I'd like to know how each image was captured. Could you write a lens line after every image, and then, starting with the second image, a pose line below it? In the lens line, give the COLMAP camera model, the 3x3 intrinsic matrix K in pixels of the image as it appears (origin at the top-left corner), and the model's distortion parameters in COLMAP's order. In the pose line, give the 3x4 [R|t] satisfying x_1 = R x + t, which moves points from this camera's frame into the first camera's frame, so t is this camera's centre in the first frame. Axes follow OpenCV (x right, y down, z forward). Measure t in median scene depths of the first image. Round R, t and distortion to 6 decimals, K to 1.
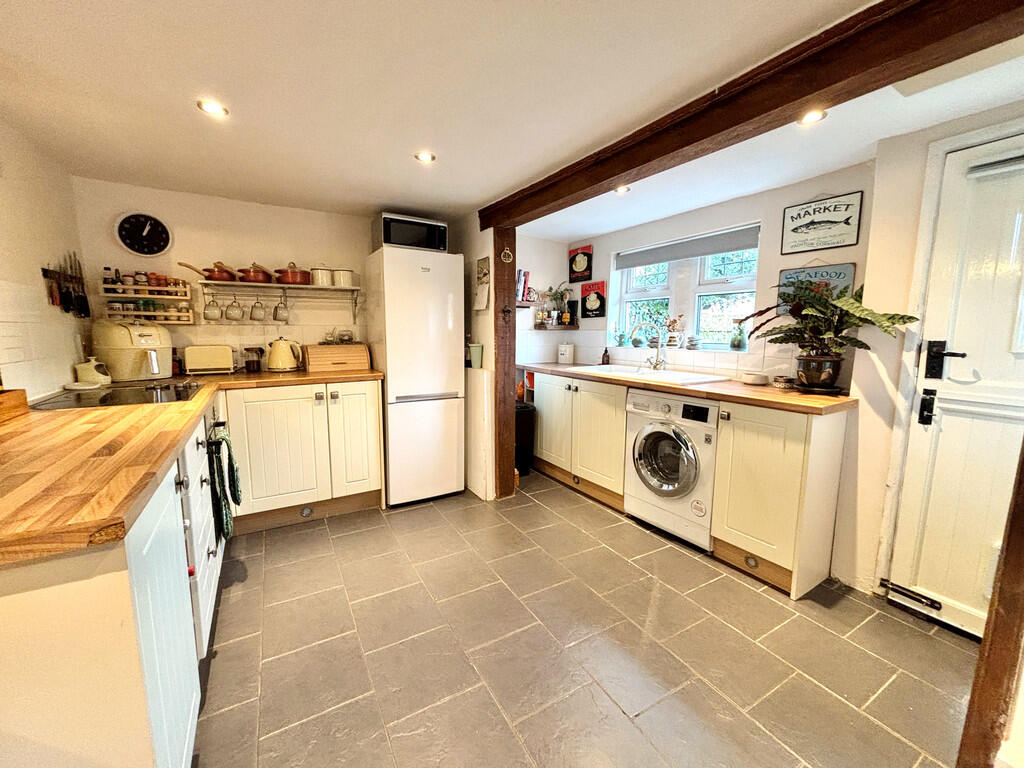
lens RADIAL K [[411.4, 0, 508.4], [0, 411.4, 383.0], [0, 0, 1]] dist [0.003485, 0.000380]
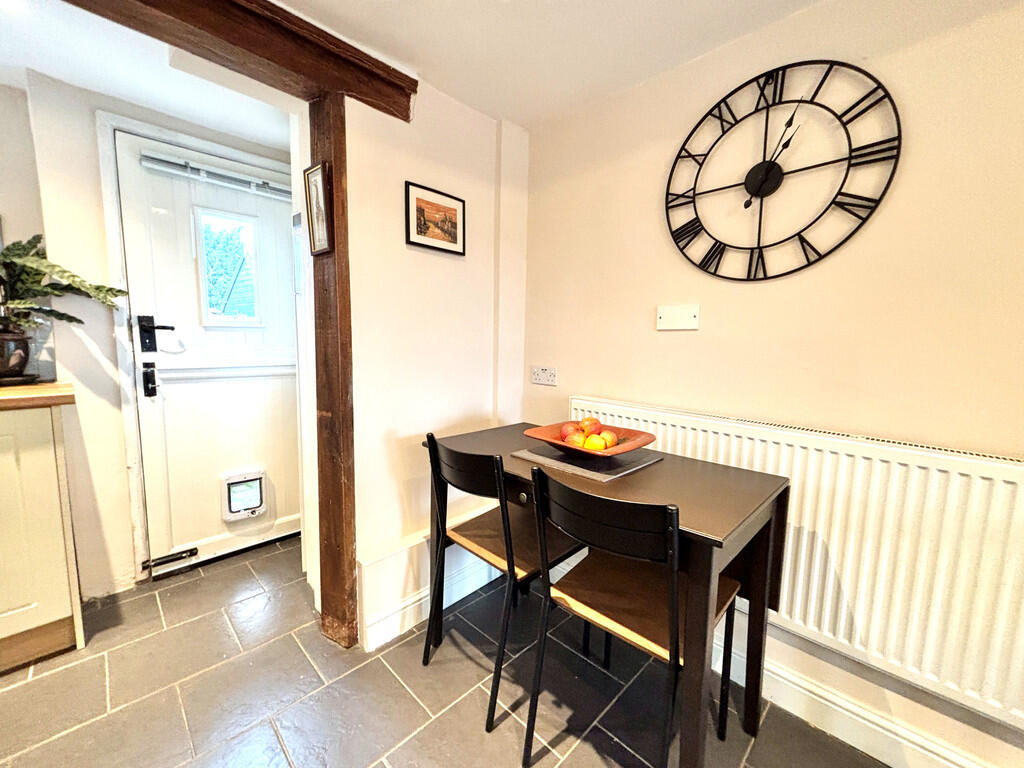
lens RADIAL K [[411.4, 0, 512.8], [0, 411.4, 384.1], [0, 0, 1]] dist [0.003485, 0.000380]
pose [[-0.262025, -0.113913, 0.958315, -0.353159], [0.112032, 0.982705, 0.147444, 0.028577], [-0.958536, 0.145996, -0.244731, 0.591492]]
